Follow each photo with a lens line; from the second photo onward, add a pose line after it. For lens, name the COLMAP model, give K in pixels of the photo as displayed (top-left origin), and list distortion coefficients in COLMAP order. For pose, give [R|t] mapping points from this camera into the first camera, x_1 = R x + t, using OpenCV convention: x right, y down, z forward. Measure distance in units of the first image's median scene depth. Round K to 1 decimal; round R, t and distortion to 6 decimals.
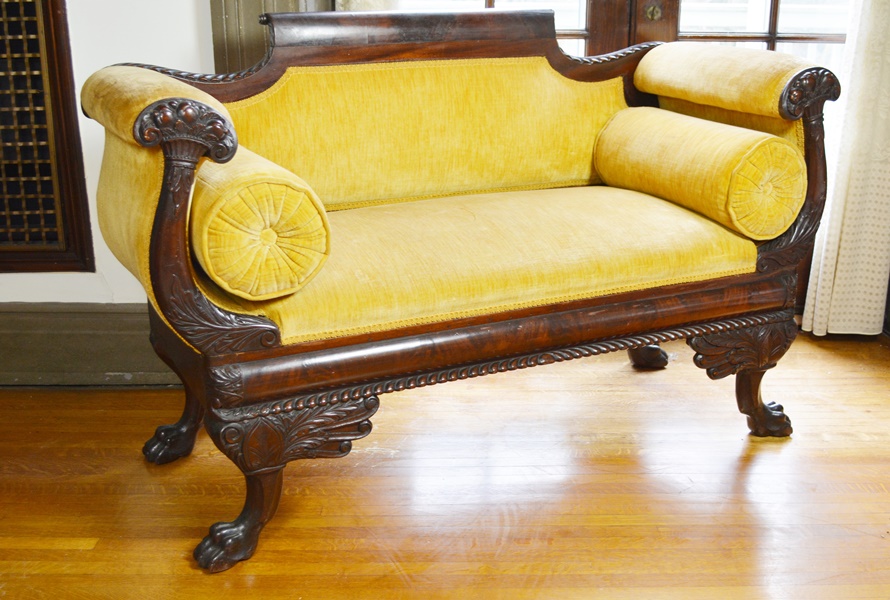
lens RADIAL K [[1061.8, 0, 471.0], [0, 1061.8, 307.1], [0, 0, 1]] dist [-0.065943, 0.000000]
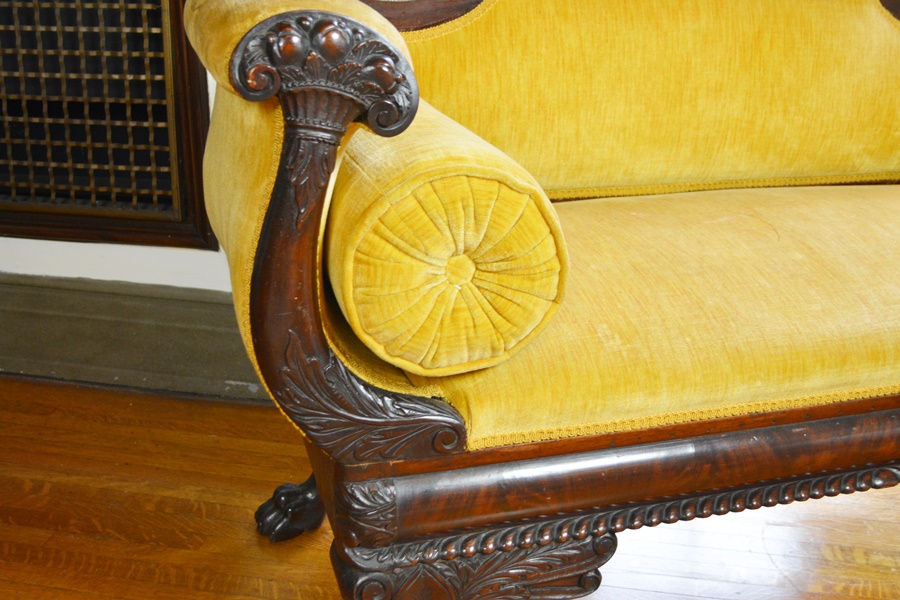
lens RADIAL K [[997.7, 0, 449.4], [0, 997.7, 298.2], [0, 0, 1]] dist [-0.065376, 0.000000]
pose [[0.982952, 0.084157, -0.163469, -0.086382], [-0.075012, 0.995294, 0.061345, -0.066184], [0.167863, -0.048037, 0.984639, 0.377545]]
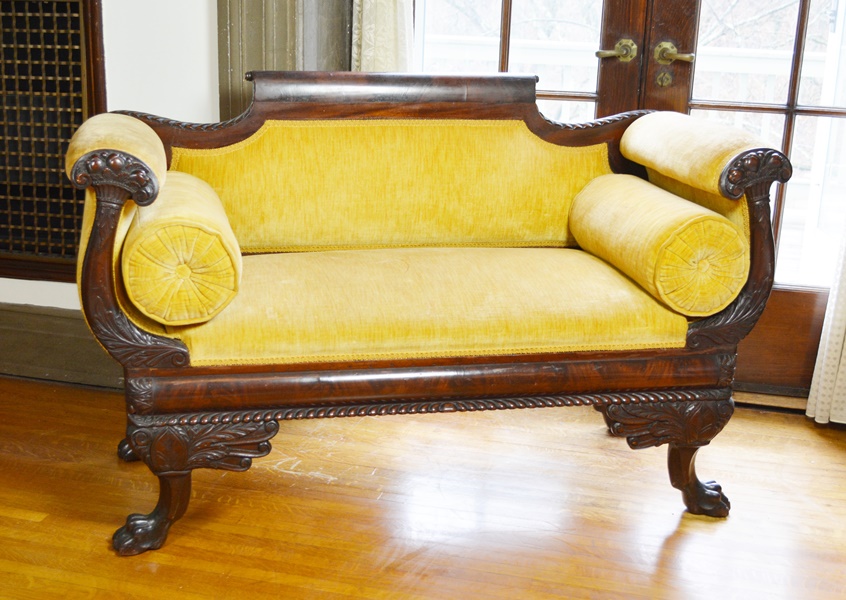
lens RADIAL K [[1127.0, 0, 379.0], [0, 1127.0, 322.6], [0, 0, 1]] dist [-0.062563, 0.000000]
pose [[0.960644, 0.098594, -0.259696, 0.270505], [-0.103962, 0.994557, -0.006985, -0.019485], [0.257593, 0.033709, 0.965665, -0.104982]]
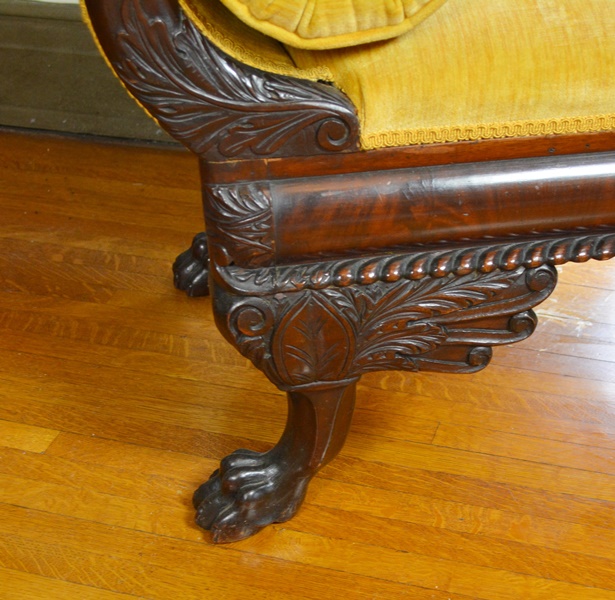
lens RADIAL K [[1162.0, 0, 361.1], [0, 1162.0, 391.3], [0, 0, 1]] dist [-0.064704, 0.000000]
pose [[0.955045, 0.159630, -0.249815, -0.026600], [-0.074050, 0.944395, 0.320367, -0.022519], [0.287064, -0.287466, 0.913760, 0.407310]]
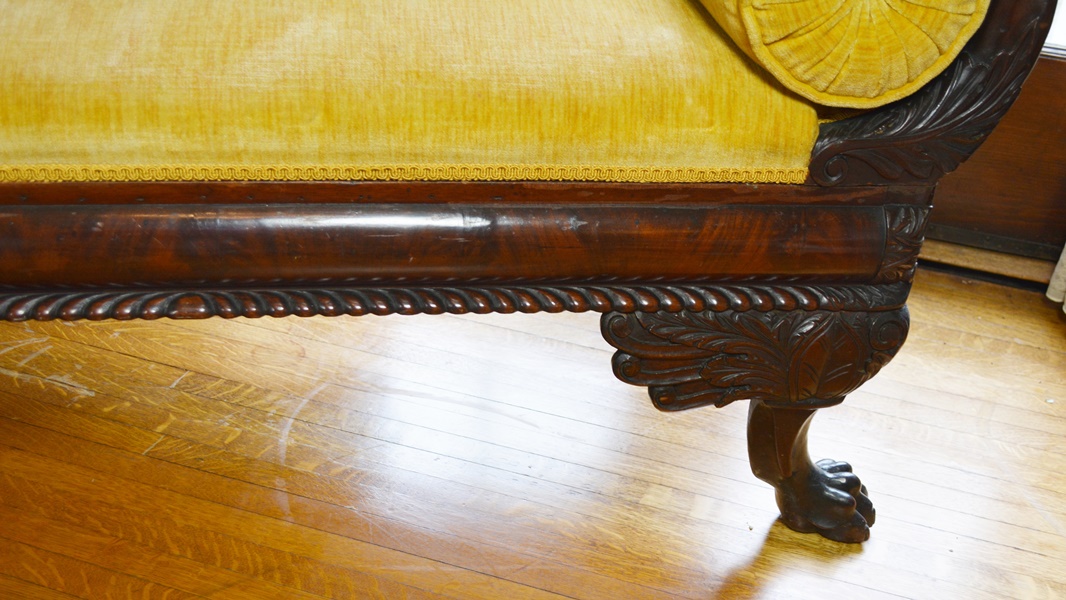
lens RADIAL K [[1152.1, 0, 550.8], [0, 1152.1, 322.6], [0, 0, 1]] dist [-0.069475, 0.000000]
pose [[0.949312, 0.216736, -0.227665, 0.294722], [-0.162951, 0.958680, 0.233193, -0.069981], [0.268799, -0.184275, 0.945405, 0.565925]]
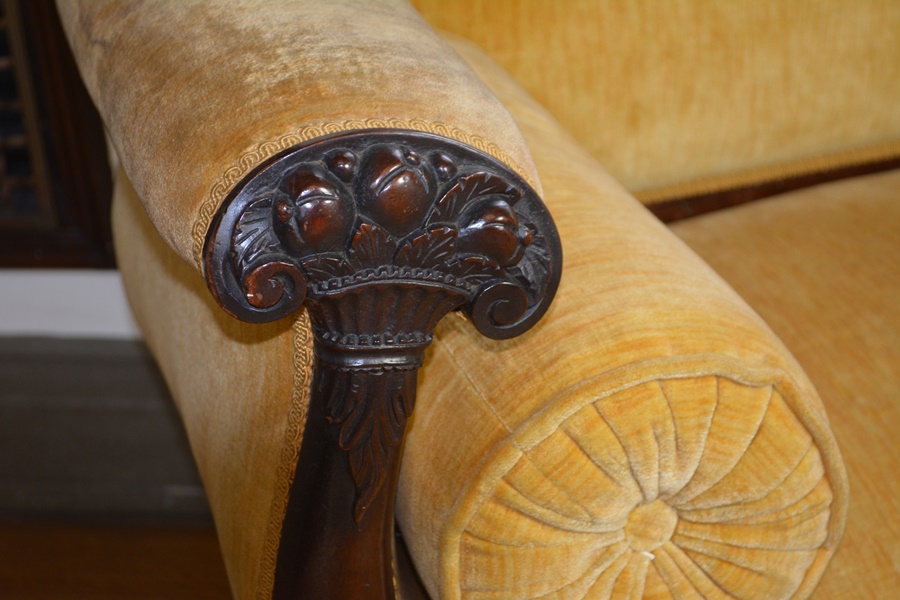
lens RADIAL K [[1713.0, 0, 451.7], [0, 1713.0, 294.7], [0, 0, 1]] dist [0.029524, 0.000000]
pose [[0.984853, 0.019723, -0.172268, -0.130321], [0.013118, 0.982187, 0.187449, -0.179073], [0.172896, -0.186869, 0.967051, 0.417102]]
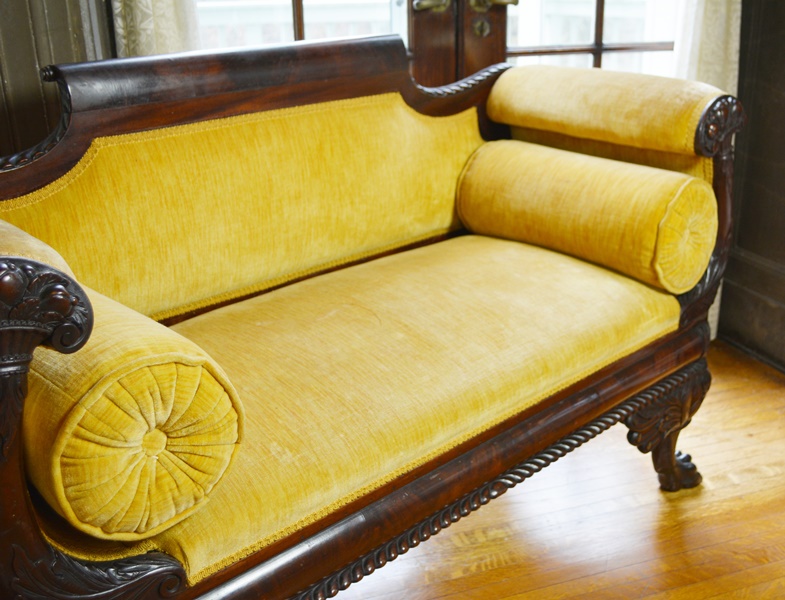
lens RADIAL K [[898.6, 0, 455.2], [0, 898.6, 295.5], [0, 0, 1]] dist [-0.065208, 0.000000]
pose [[0.946476, -0.124065, 0.297977, -0.133956], [0.108558, 0.991754, 0.068107, -0.136180], [-0.303970, -0.032114, 0.952140, 0.346155]]
